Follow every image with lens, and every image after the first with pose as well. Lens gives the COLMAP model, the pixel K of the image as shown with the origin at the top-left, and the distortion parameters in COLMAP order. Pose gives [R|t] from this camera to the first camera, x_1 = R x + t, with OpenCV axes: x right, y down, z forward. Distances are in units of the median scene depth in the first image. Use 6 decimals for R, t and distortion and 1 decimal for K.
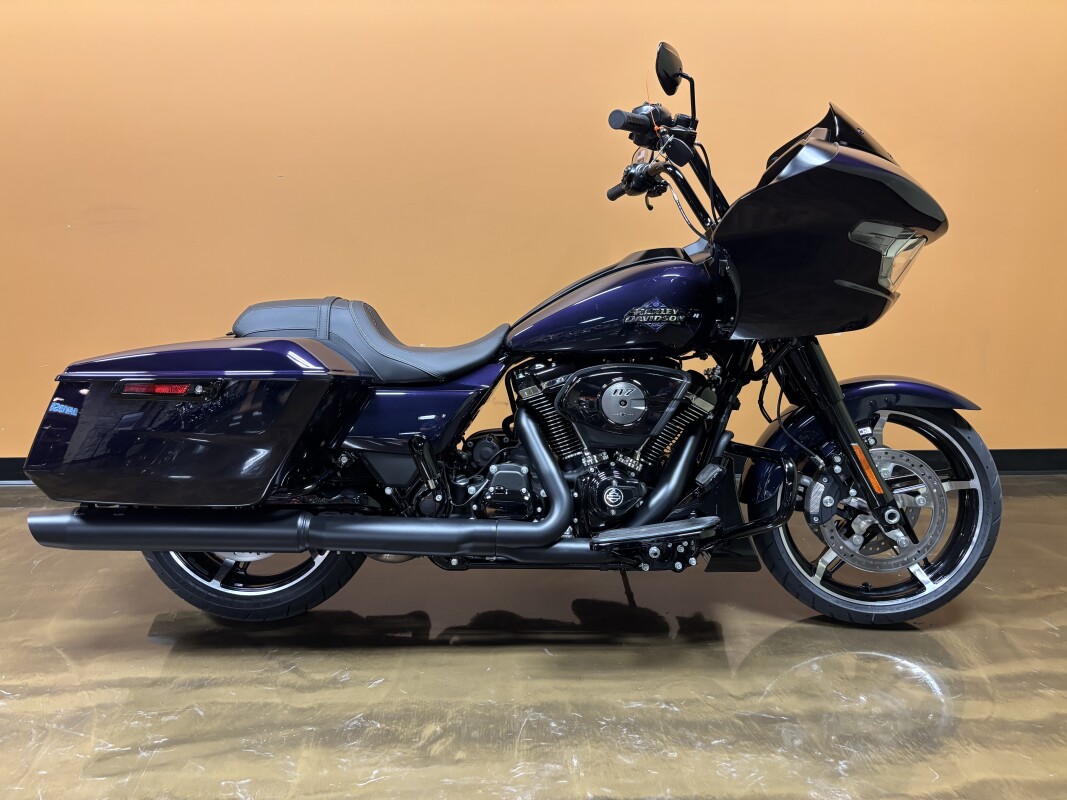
lens RADIAL K [[836.2, 0, 535.2], [0, 836.2, 403.3], [0, 0, 1]] dist [0.010074, -0.017381]
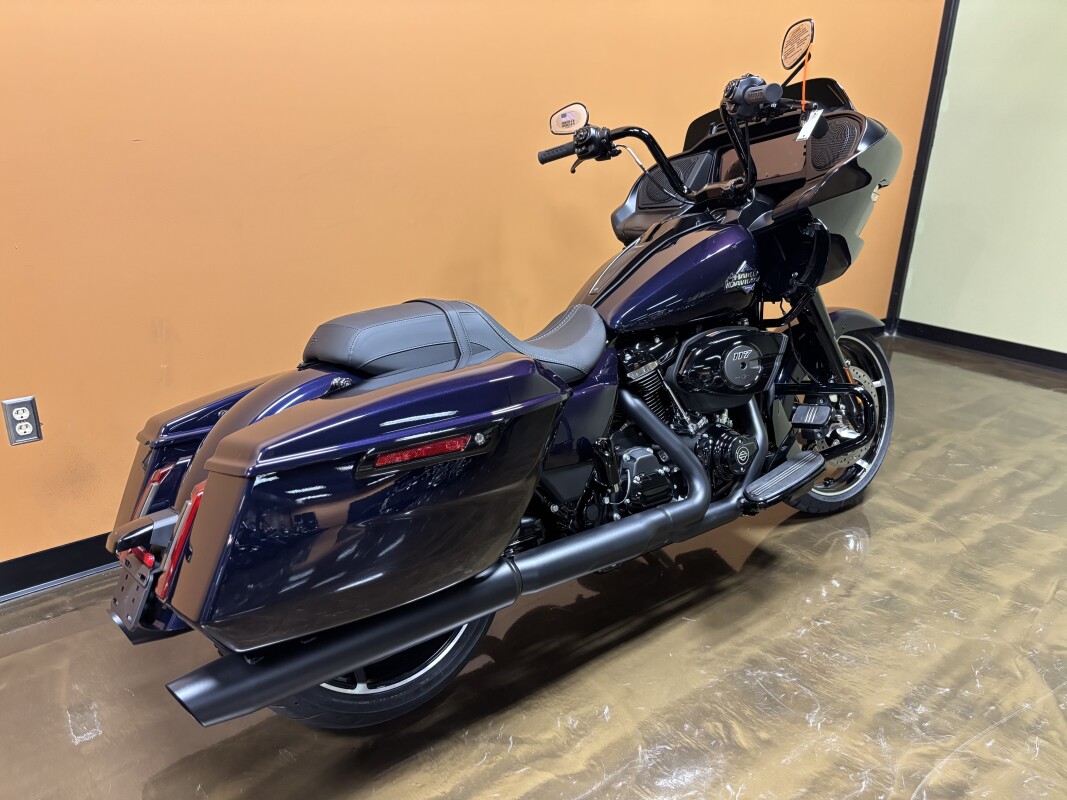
lens RADIAL K [[836.2, 0, 541.8], [0, 836.2, 405.1], [0, 0, 1]] dist [0.010074, -0.017381]
pose [[0.784261, -0.199059, 0.587631, -0.688173], [0.156881, 0.979980, 0.122591, -0.114643], [-0.600269, -0.003955, 0.799788, 0.299069]]
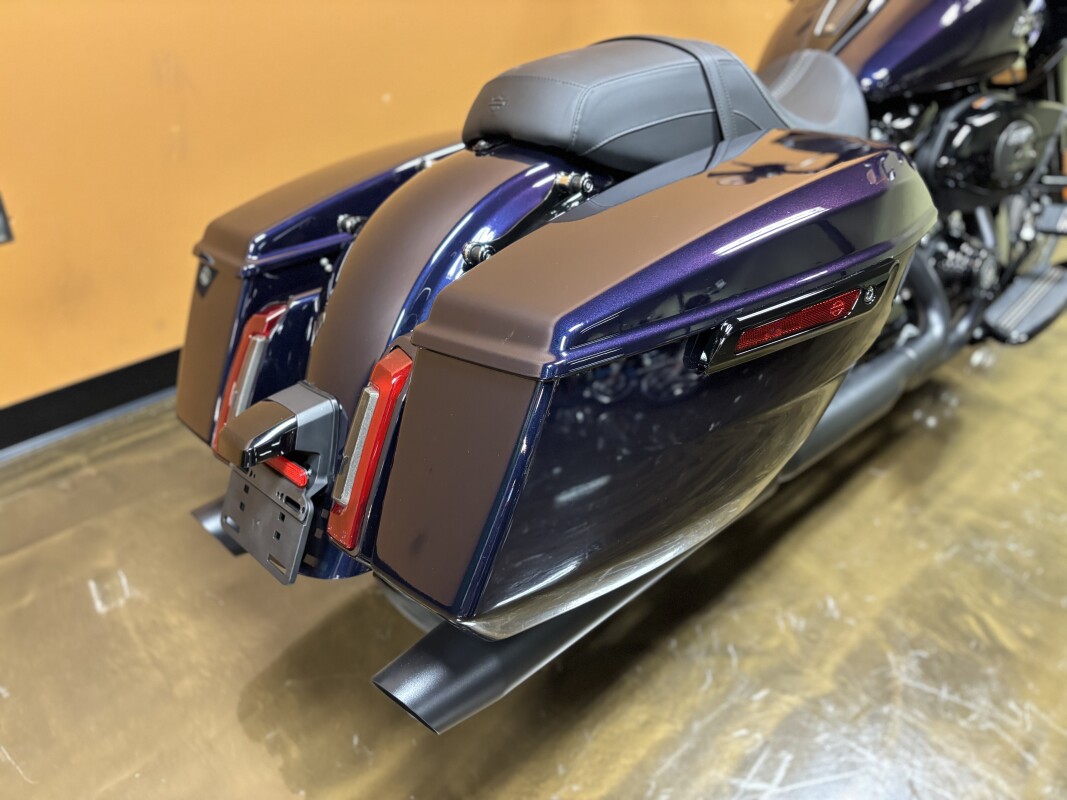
lens RADIAL K [[836.2, 0, 529.4], [0, 836.2, 405.0], [0, 0, 1]] dist [0.010074, -0.017381]
pose [[0.730673, -0.365287, 0.576786, -0.712124], [0.123335, 0.901550, 0.414724, -0.155298], [-0.671495, -0.231890, 0.703791, 0.674807]]
